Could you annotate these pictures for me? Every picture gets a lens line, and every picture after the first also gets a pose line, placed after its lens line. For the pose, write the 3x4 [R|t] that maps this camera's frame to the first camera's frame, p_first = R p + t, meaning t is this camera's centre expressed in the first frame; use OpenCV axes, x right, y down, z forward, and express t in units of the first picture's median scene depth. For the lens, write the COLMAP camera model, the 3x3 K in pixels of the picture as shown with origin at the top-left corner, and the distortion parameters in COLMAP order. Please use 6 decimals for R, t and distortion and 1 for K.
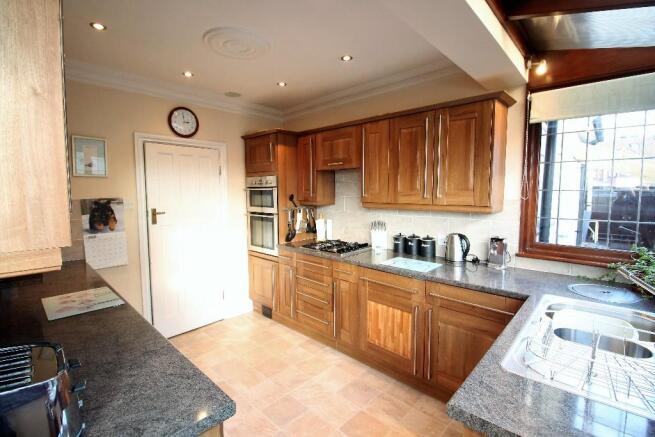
lens RADIAL K [[302.5, 0, 325.9], [0, 302.5, 216.8], [0, 0, 1]] dist [-0.001947, -0.000376]
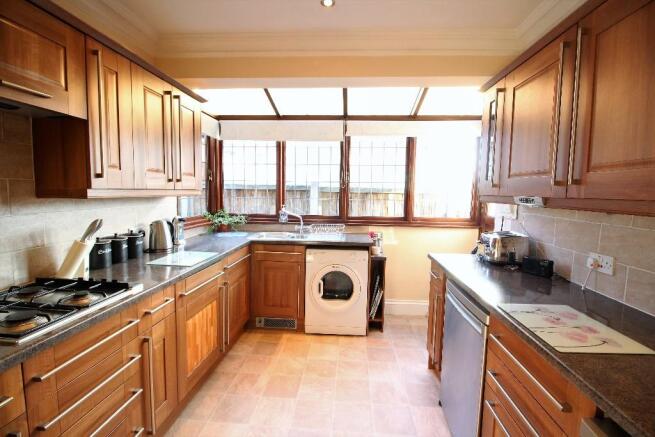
lens RADIAL K [[302.5, 0, 327.6], [0, 302.5, 215.3], [0, 0, 1]] dist [-0.001947, -0.000376]
pose [[-0.624603, -0.075646, 0.777270, -0.879735], [0.043819, 0.990335, 0.131594, -0.080533], [-0.779712, 0.116253, -0.615252, 1.630512]]
